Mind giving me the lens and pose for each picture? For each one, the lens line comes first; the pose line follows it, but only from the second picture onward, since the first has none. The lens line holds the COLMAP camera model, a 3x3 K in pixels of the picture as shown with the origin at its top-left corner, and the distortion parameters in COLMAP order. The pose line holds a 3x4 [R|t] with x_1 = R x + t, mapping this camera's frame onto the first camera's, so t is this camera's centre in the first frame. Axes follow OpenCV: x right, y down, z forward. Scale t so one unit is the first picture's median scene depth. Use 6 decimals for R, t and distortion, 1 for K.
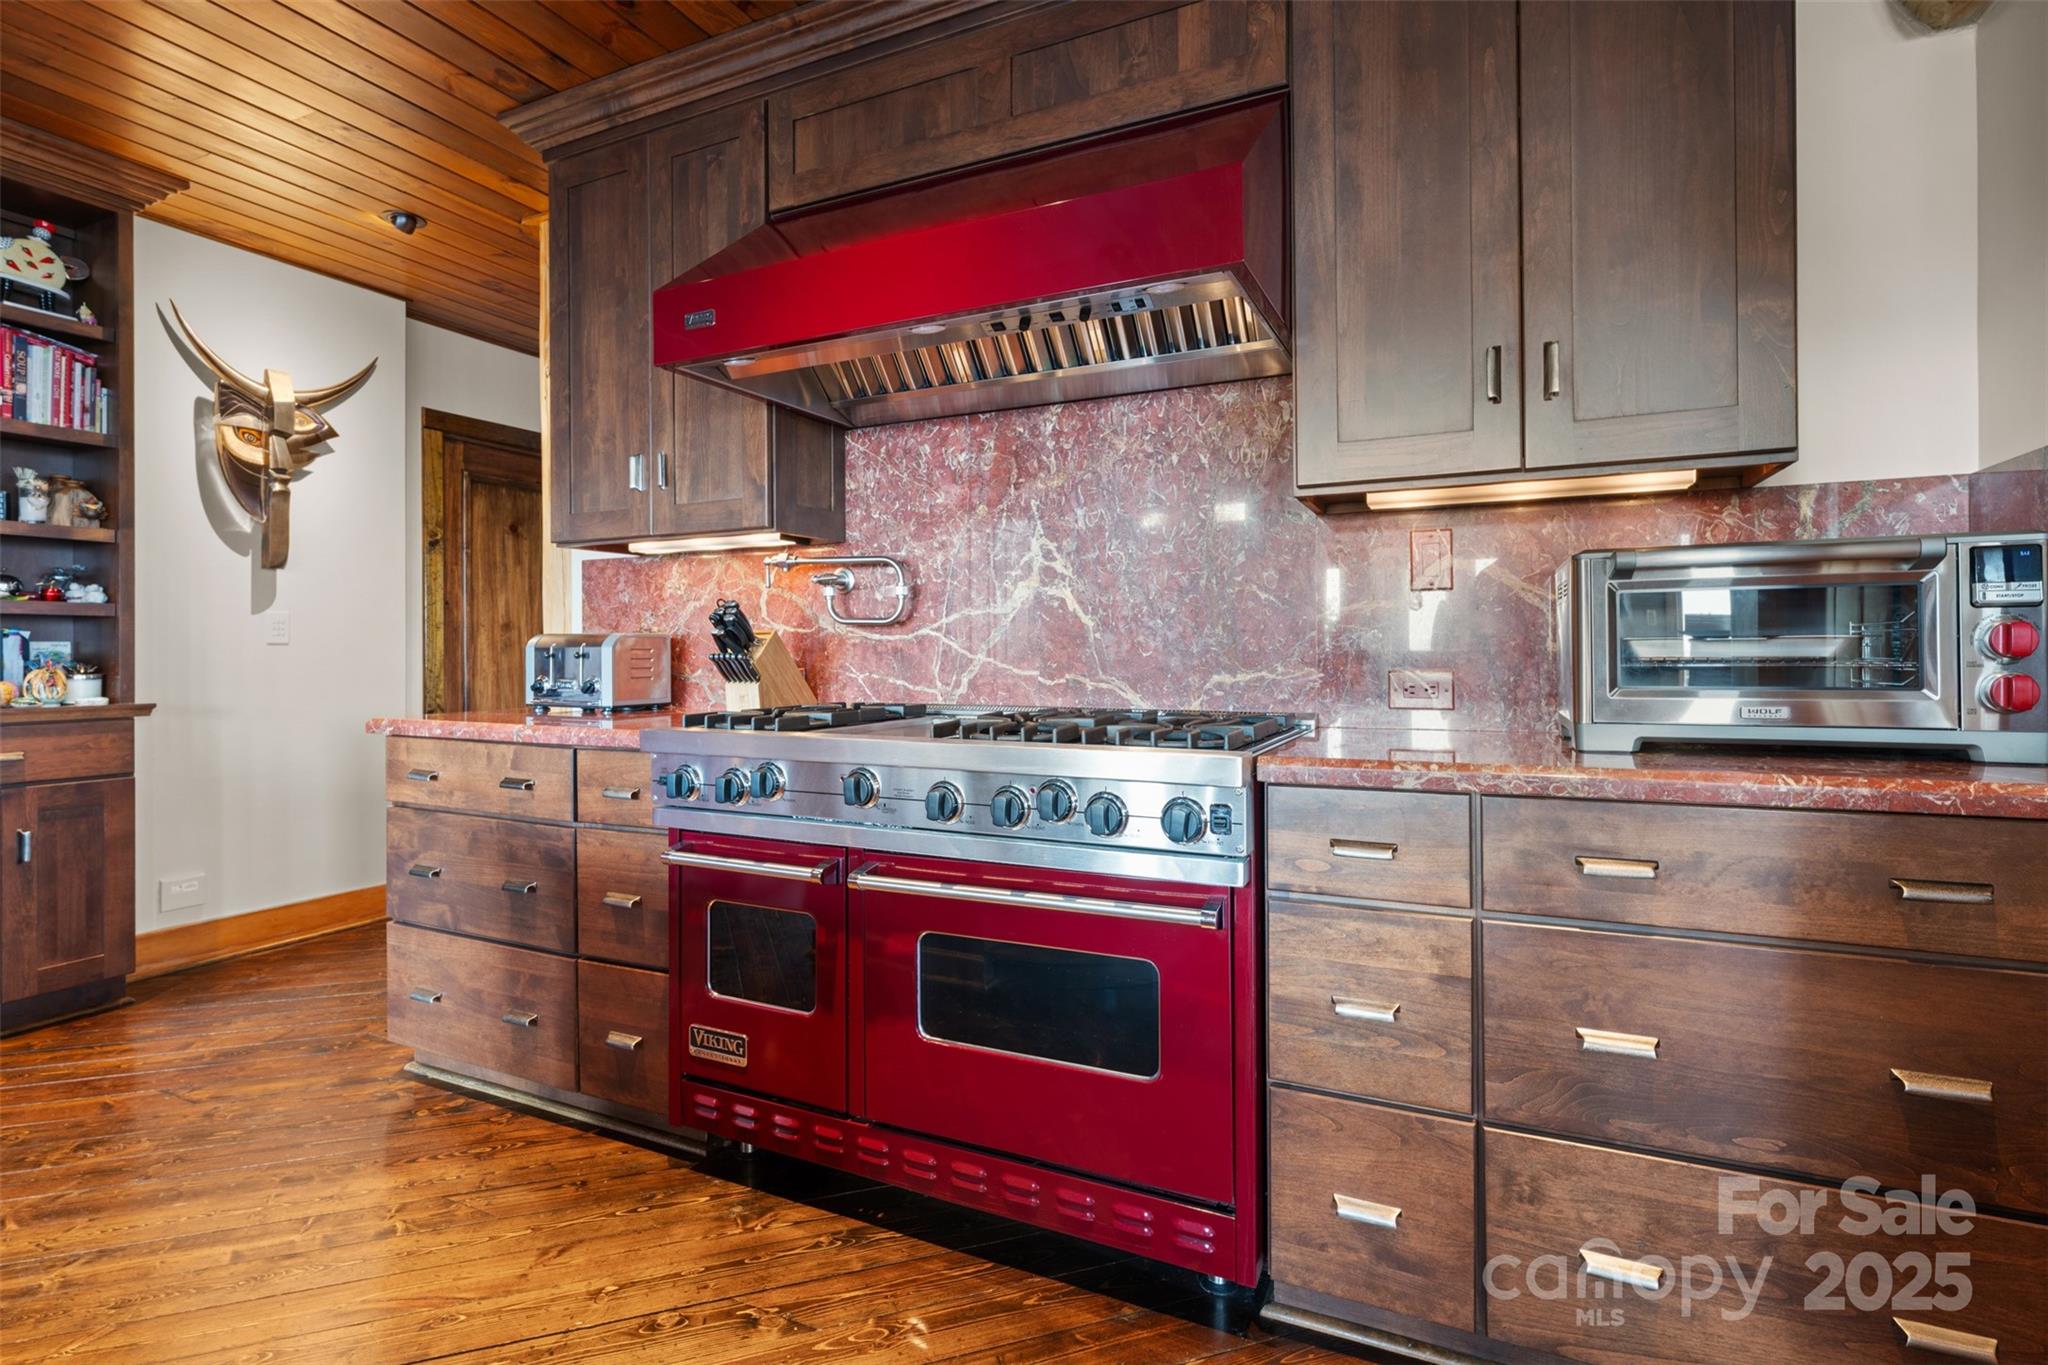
lens RADIAL K [[980.4, 0, 1022.8], [0, 980.4, 655.7], [0, 0, 1]] dist [-0.000170, -0.000085]
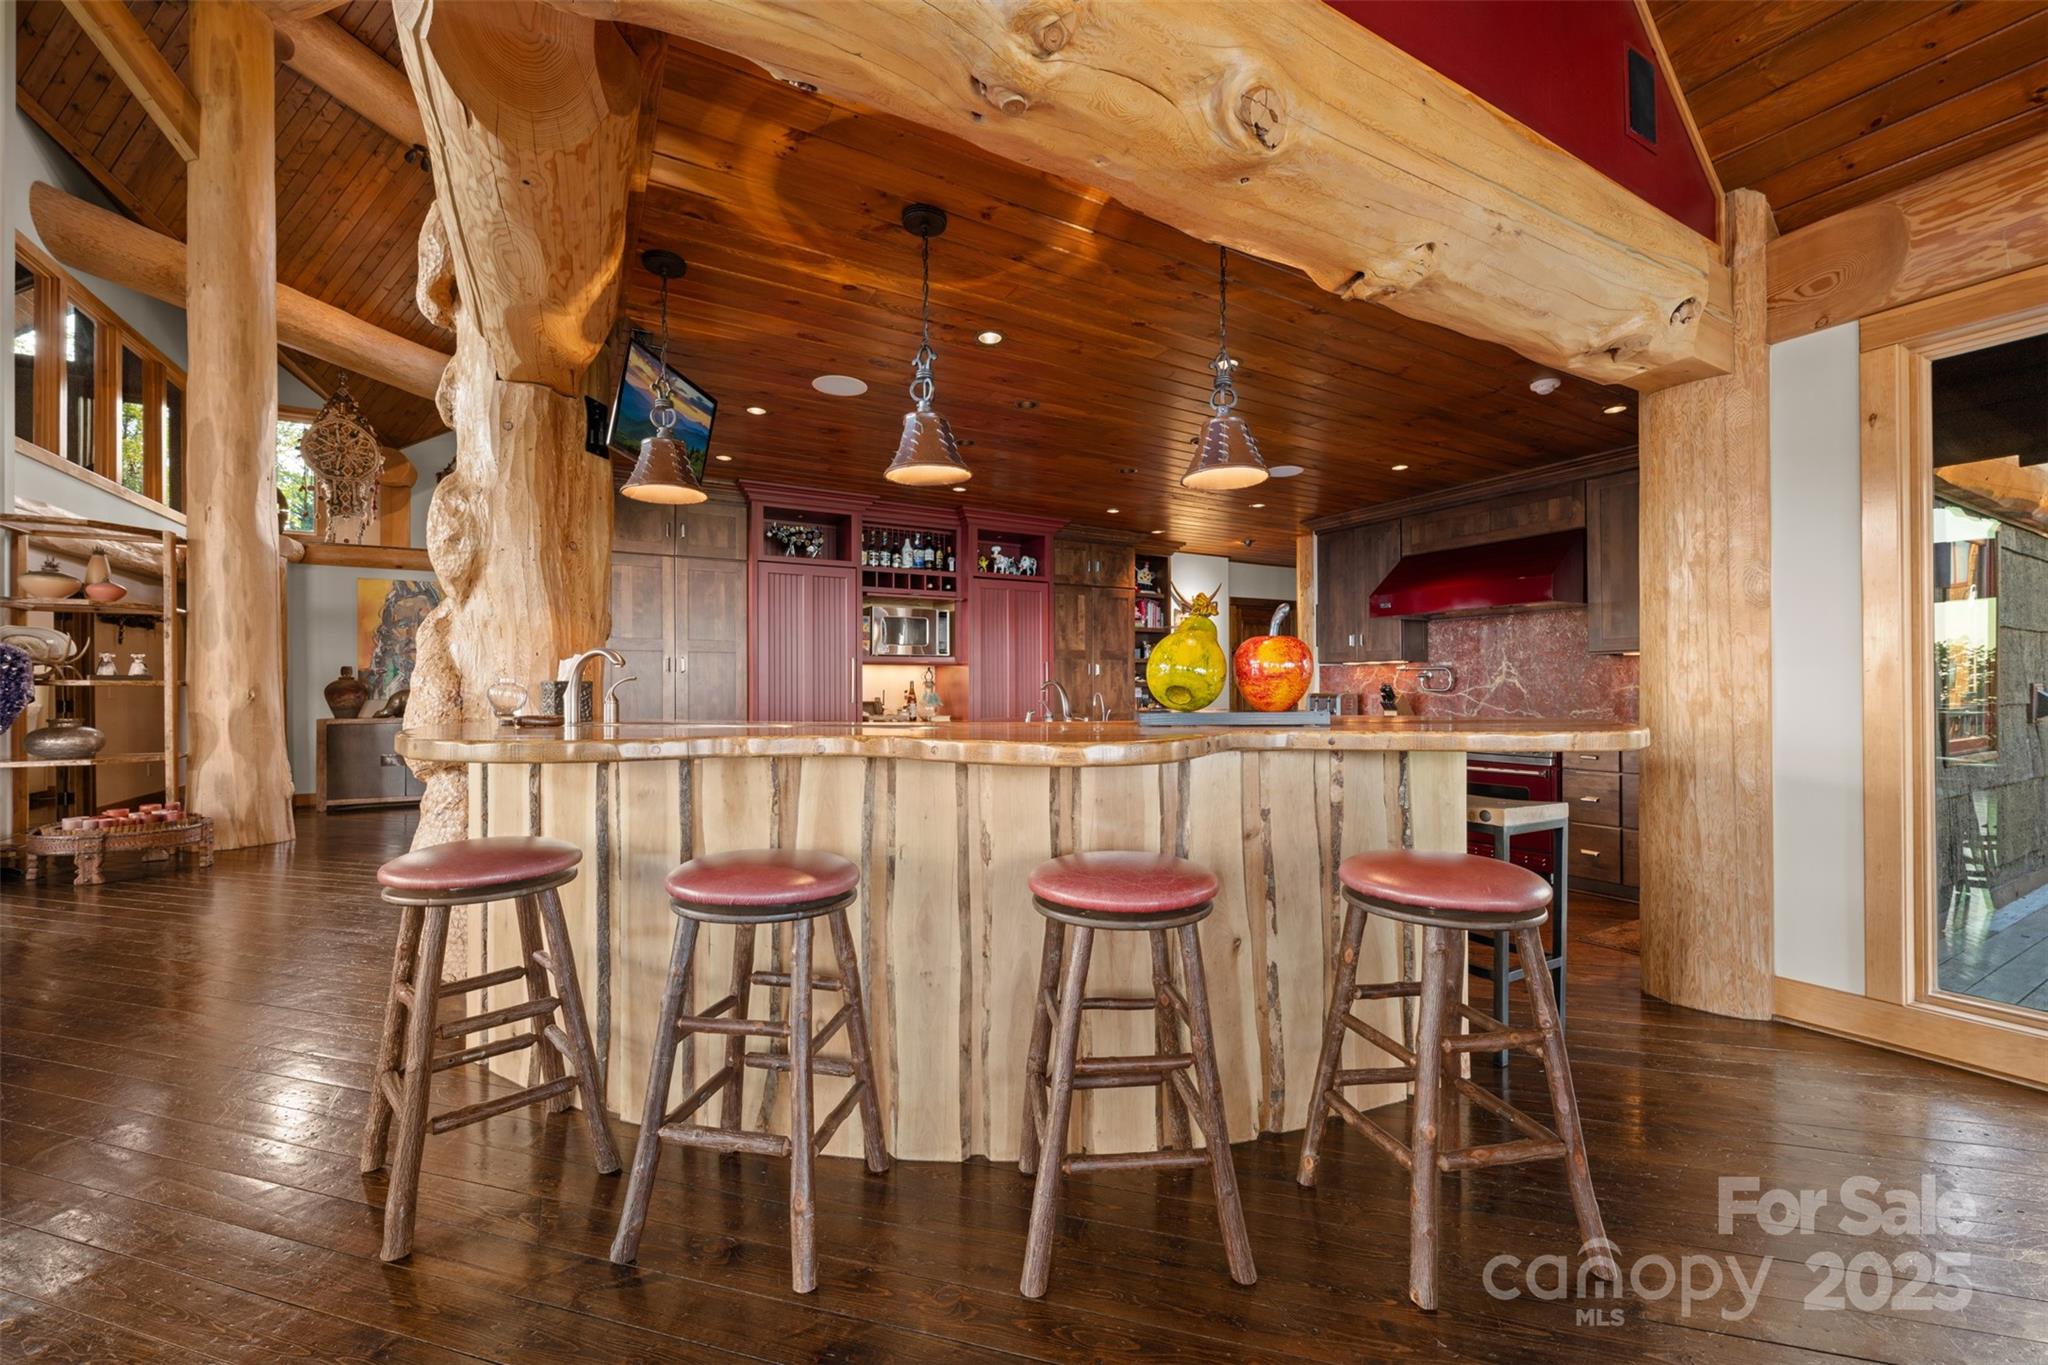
lens RADIAL K [[816.0, 0, 1025.0], [0, 816.0, 690.0], [0, 0, 1]] dist [0.000710, -0.000245]
pose [[0.824367, -0.000827, -0.566055, 0.199269], [0.001174, 0.999999, 0.000249, -0.037656], [0.566054, -0.000870, 0.824367, -1.656181]]
